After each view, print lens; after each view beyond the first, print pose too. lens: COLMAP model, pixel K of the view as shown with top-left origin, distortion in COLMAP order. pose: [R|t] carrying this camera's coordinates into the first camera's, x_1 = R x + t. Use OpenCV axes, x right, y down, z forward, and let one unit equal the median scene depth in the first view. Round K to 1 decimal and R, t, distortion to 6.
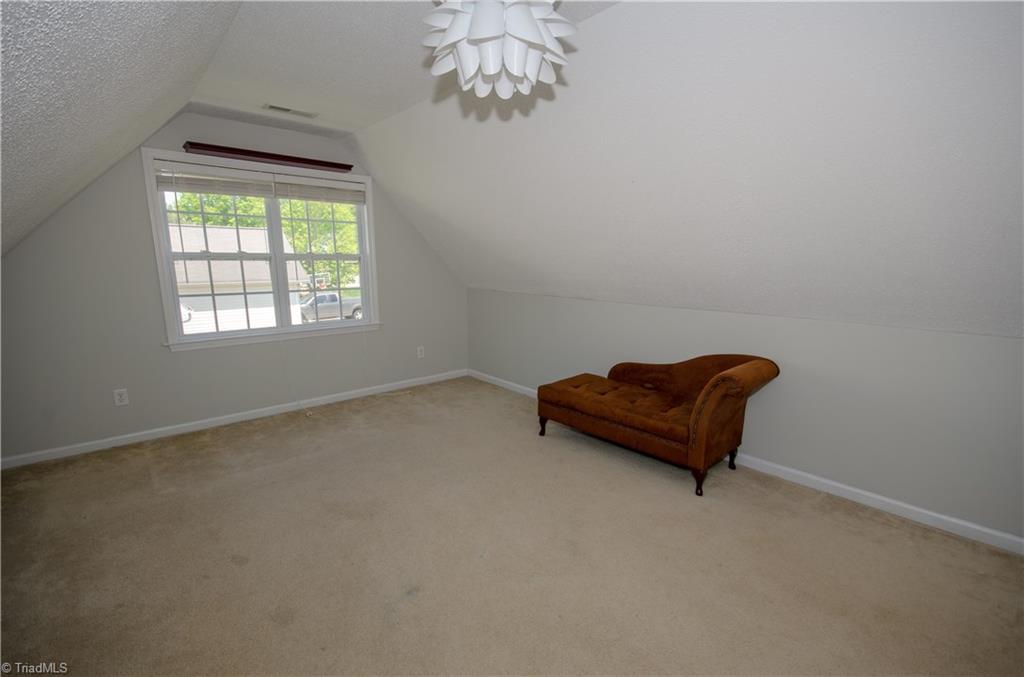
lens RADIAL K [[452.4, 0, 516.5], [0, 452.4, 347.4], [0, 0, 1]] dist [0.011800, -0.014403]
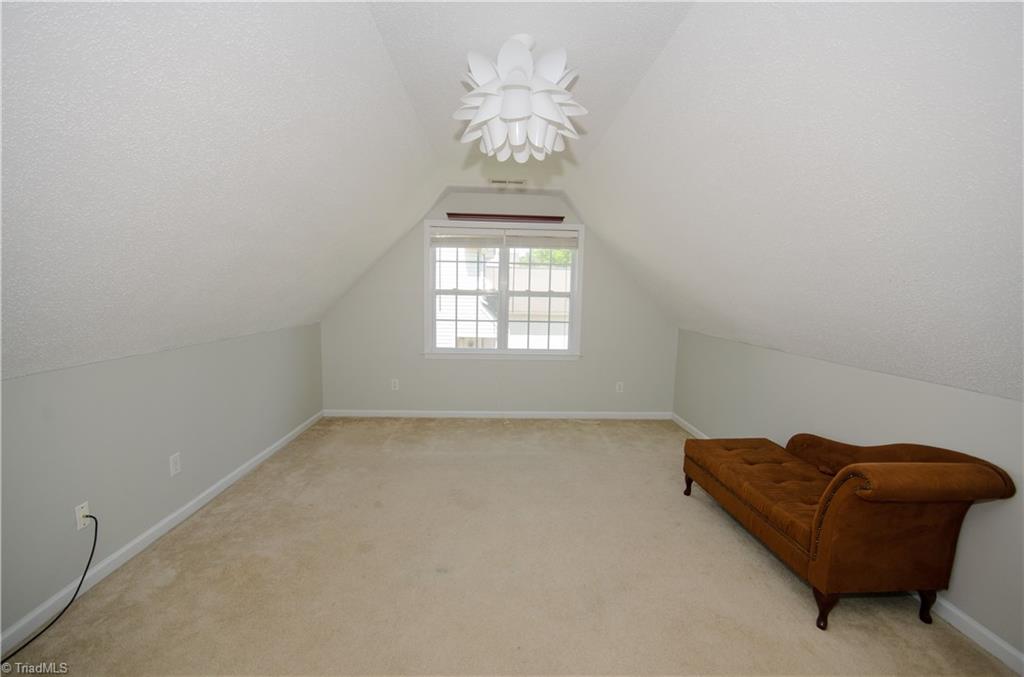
lens RADIAL K [[452.6, 0, 511.1], [0, 452.6, 348.3], [0, 0, 1]] dist [-0.003465, -0.000195]
pose [[0.774410, 0.091959, -0.625966, 0.312341], [-0.139218, 0.989899, -0.026810, -0.020390], [0.617177, 0.107907, 0.779390, 0.055396]]
